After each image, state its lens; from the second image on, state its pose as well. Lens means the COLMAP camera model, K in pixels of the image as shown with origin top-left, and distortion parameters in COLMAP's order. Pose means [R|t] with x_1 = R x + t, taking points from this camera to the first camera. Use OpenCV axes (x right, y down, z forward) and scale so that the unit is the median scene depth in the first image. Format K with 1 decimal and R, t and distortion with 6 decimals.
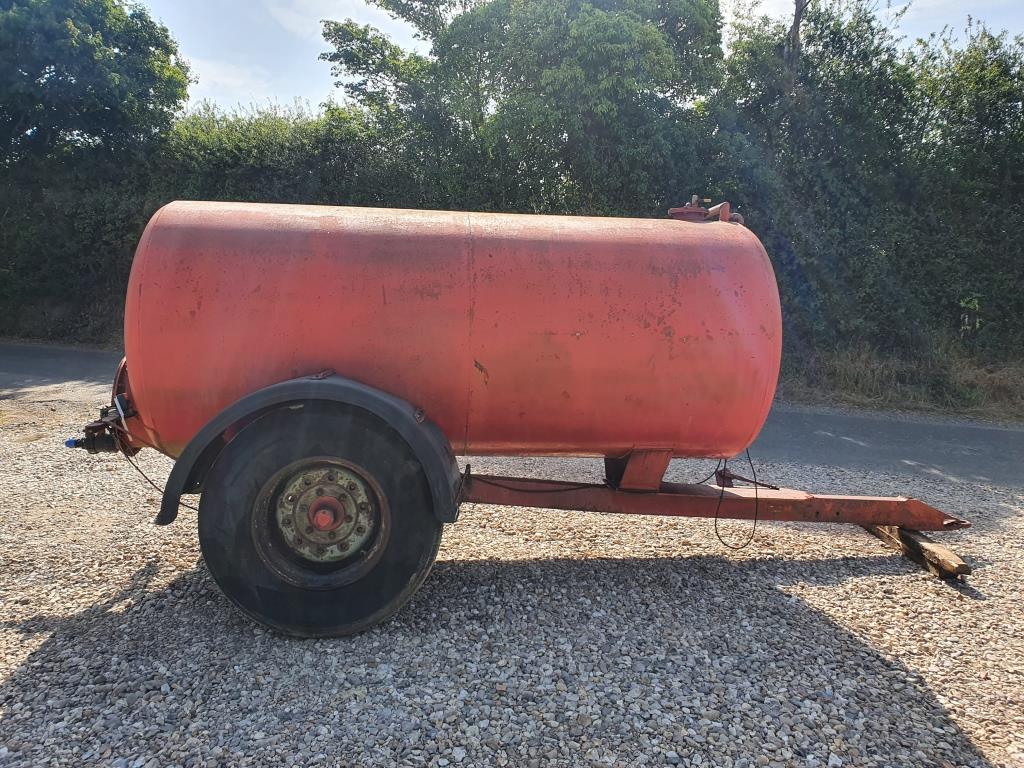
lens RADIAL K [[804.8, 0, 514.0], [0, 804.8, 379.1], [0, 0, 1]] dist [0.050525, -0.034654]
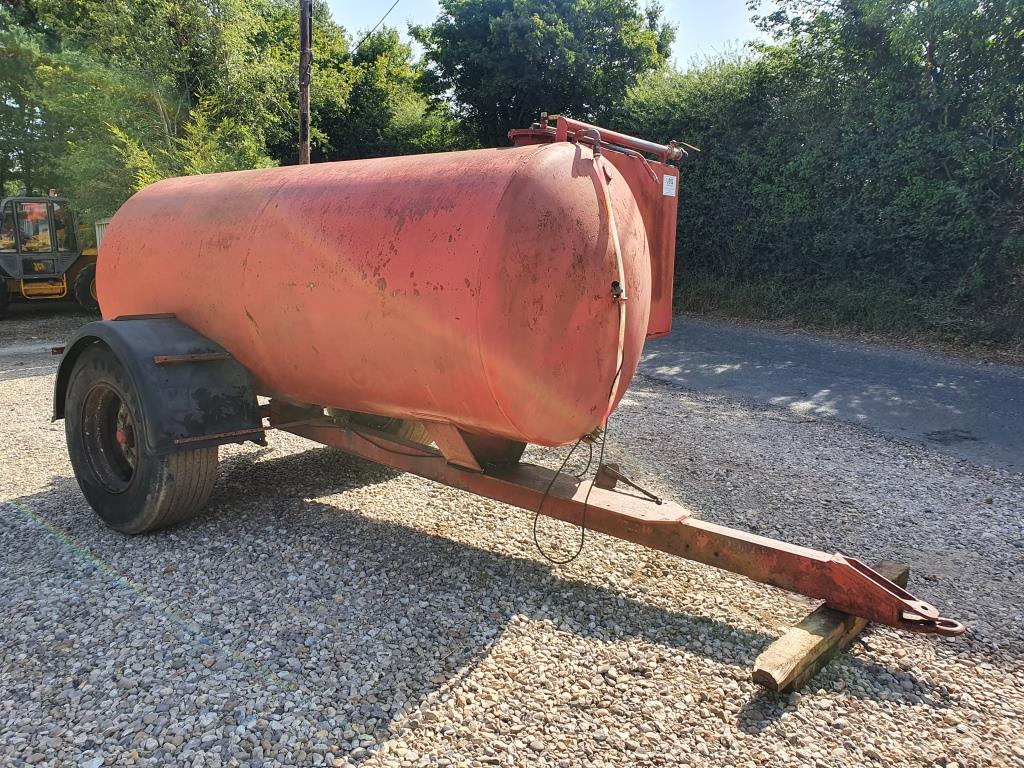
lens RADIAL K [[804.8, 0, 514.1], [0, 804.8, 386.2], [0, 0, 1]] dist [0.050525, -0.034654]
pose [[0.716101, 0.093910, -0.691651, 0.893646], [-0.052105, 0.995335, 0.081196, -0.027422], [0.696049, -0.022106, 0.717654, 0.475461]]
